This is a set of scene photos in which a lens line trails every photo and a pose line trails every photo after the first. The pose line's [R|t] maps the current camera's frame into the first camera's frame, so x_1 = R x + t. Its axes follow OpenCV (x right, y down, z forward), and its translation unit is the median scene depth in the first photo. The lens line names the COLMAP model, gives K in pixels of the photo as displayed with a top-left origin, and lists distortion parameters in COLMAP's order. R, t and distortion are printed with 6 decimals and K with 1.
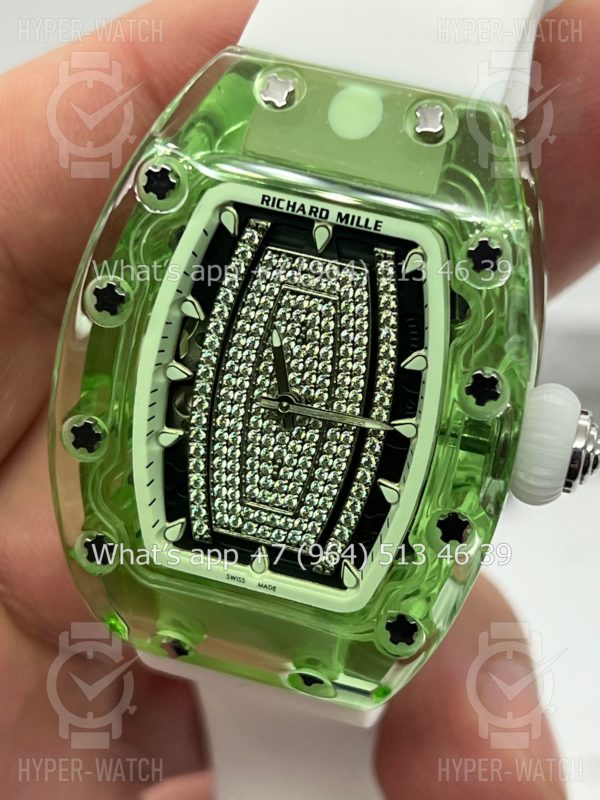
lens RADIAL K [[1940.7, 0, 300.0], [0, 1940.7, 400.0], [0, 0, 1]] dist [0.321589, 0.176923]
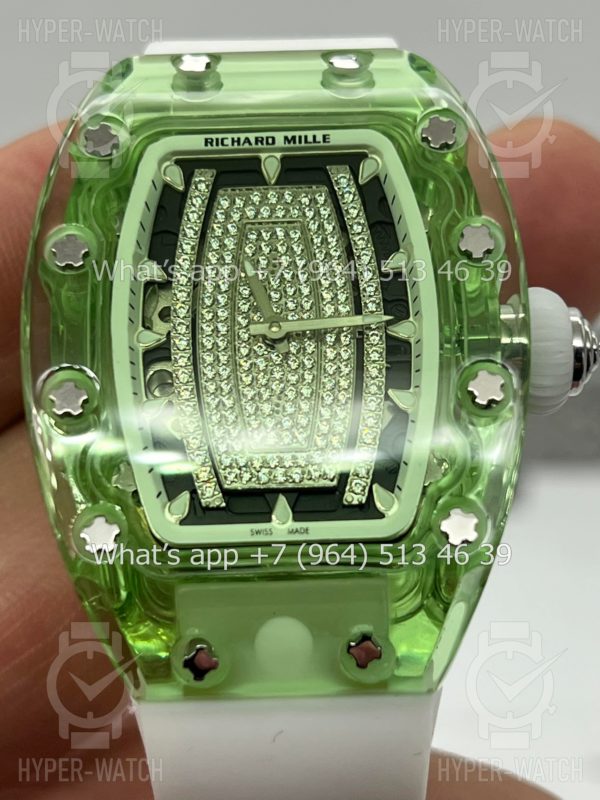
lens RADIAL K [[1940.7, 0, 300.0], [0, 1940.7, 400.0], [0, 0, 1]] dist [0.321589, 0.176923]
pose [[0.963209, -0.151595, 0.221917, -0.213013], [0.248422, 0.817266, -0.519963, 0.531217], [-0.102542, 0.555963, 0.824858, 0.251656]]
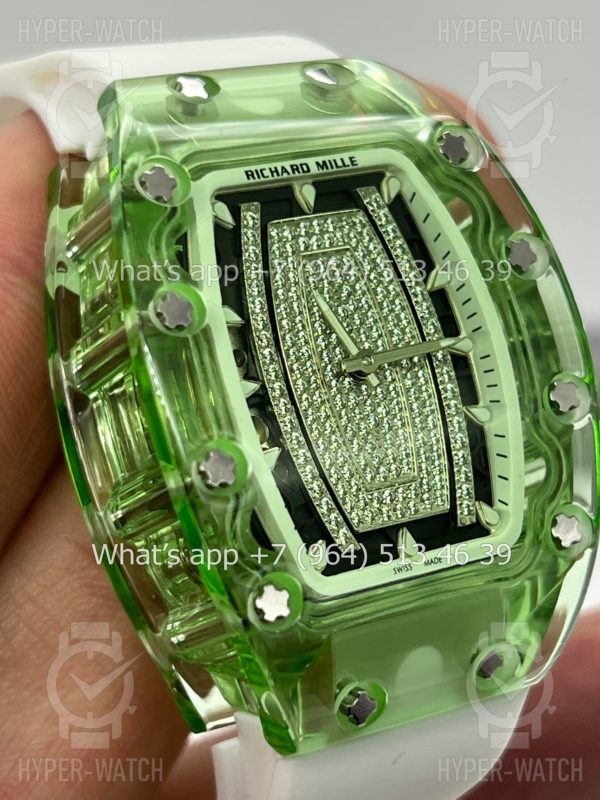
lens RADIAL K [[1940.7, 0, 300.0], [0, 1940.7, 400.0], [0, 0, 1]] dist [0.321589, 0.176923]
pose [[0.695653, -0.301006, 0.652275, -0.655436], [0.553773, 0.803078, -0.220002, 0.208734], [-0.457606, 0.514257, 0.725353, 0.355652]]
